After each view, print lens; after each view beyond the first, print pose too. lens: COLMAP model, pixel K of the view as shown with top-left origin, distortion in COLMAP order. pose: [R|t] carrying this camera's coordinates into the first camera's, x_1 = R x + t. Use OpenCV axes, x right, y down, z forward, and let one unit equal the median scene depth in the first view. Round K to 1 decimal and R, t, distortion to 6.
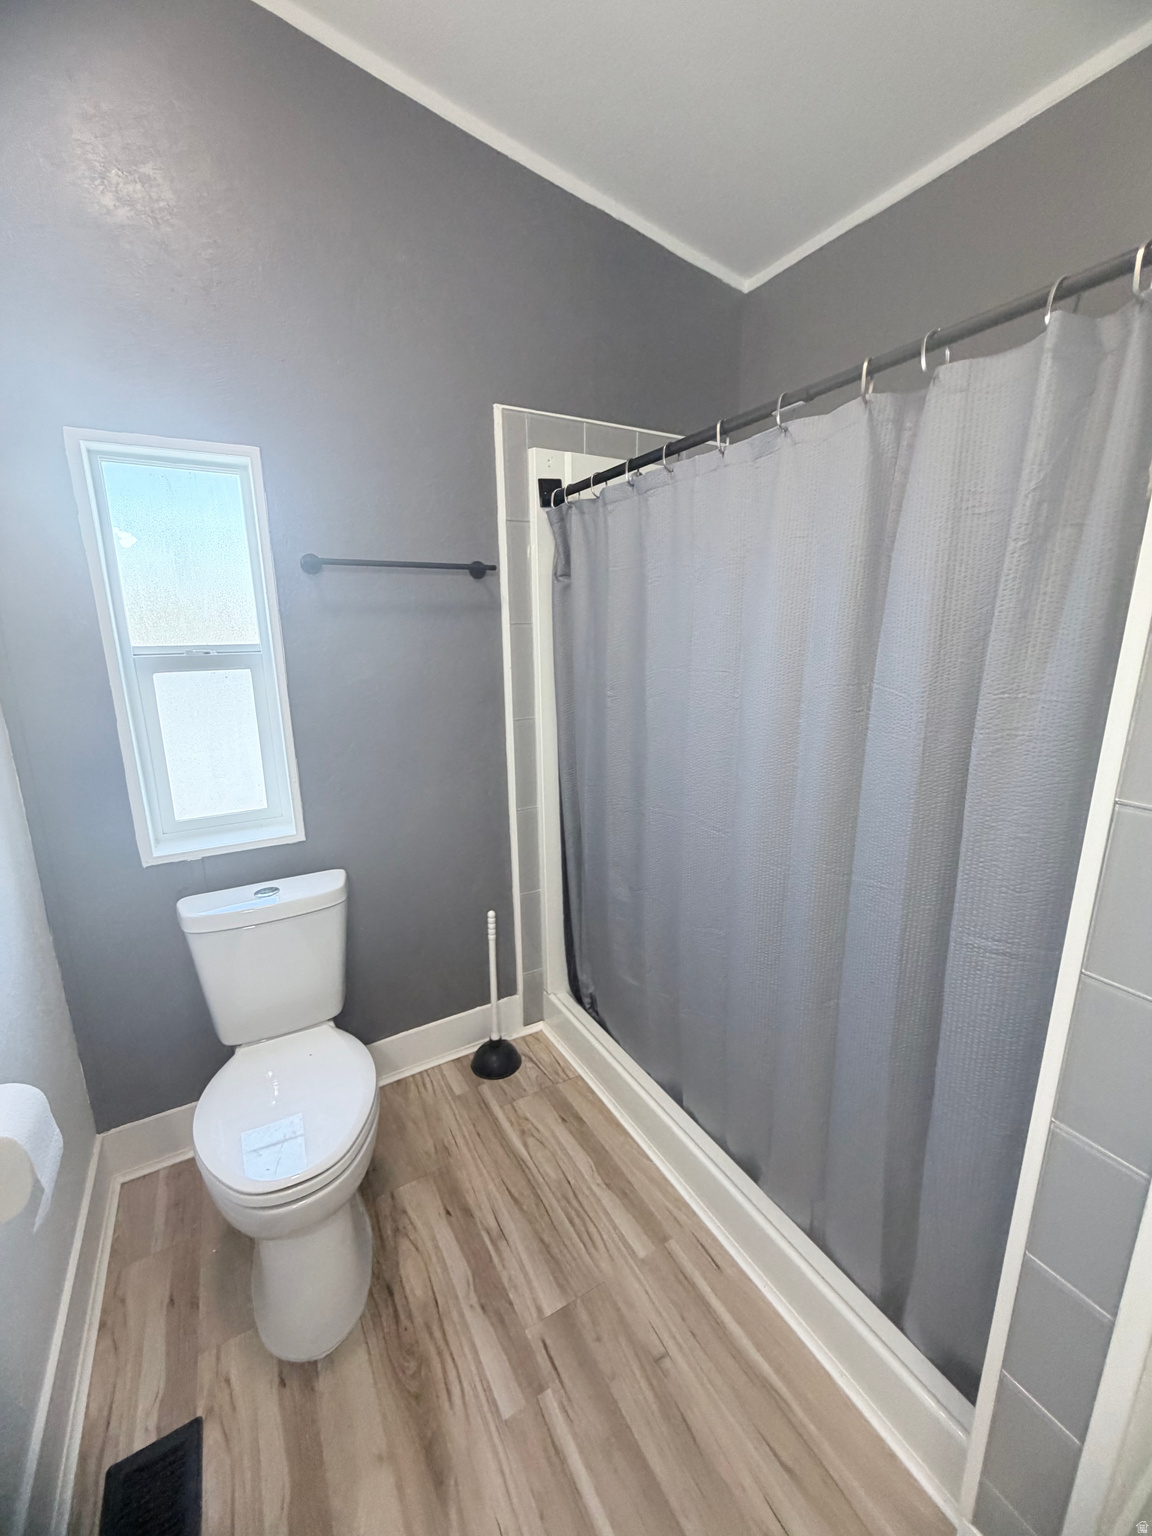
lens RADIAL K [[613.1, 0, 571.4], [0, 613.1, 763.0], [0, 0, 1]] dist [0.001348, 0.000773]
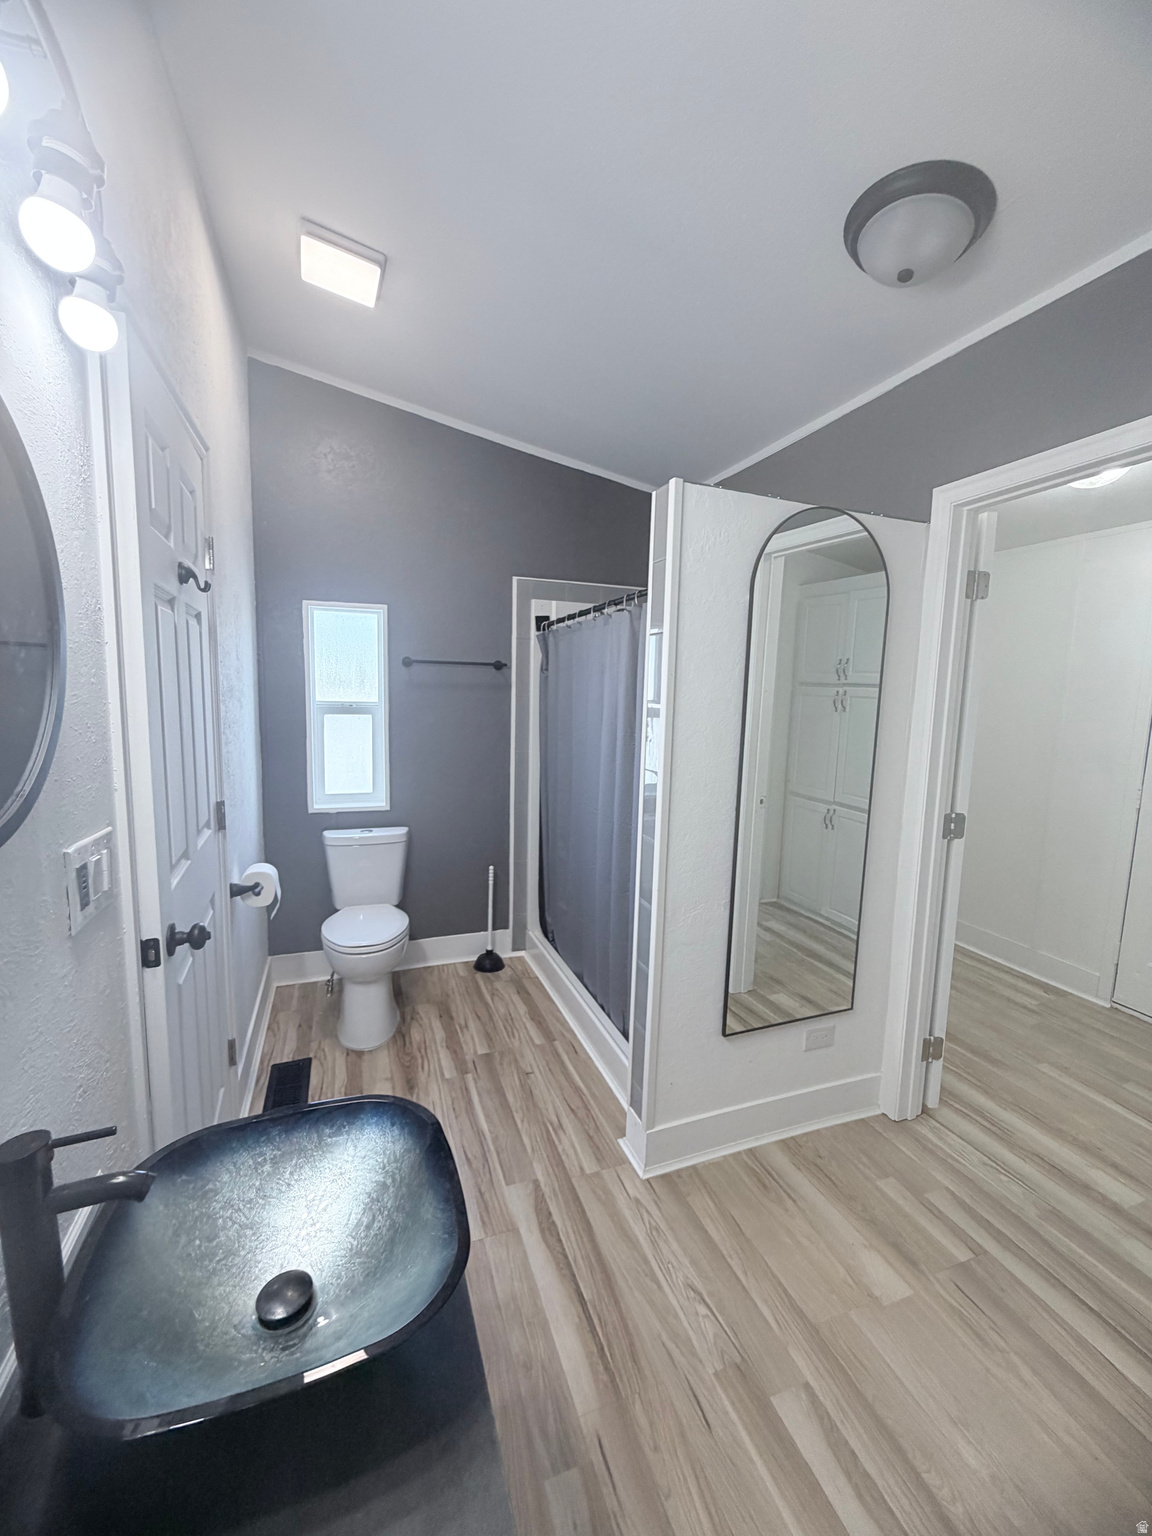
lens RADIAL K [[613.1, 0, 580.3], [0, 613.1, 777.6], [0, 0, 1]] dist [0.001348, 0.000773]
pose [[0.985370, 0.060110, -0.159477, 0.390533], [-0.073621, 0.994055, -0.080211, 0.127680], [0.153708, 0.090779, 0.983938, -0.676460]]
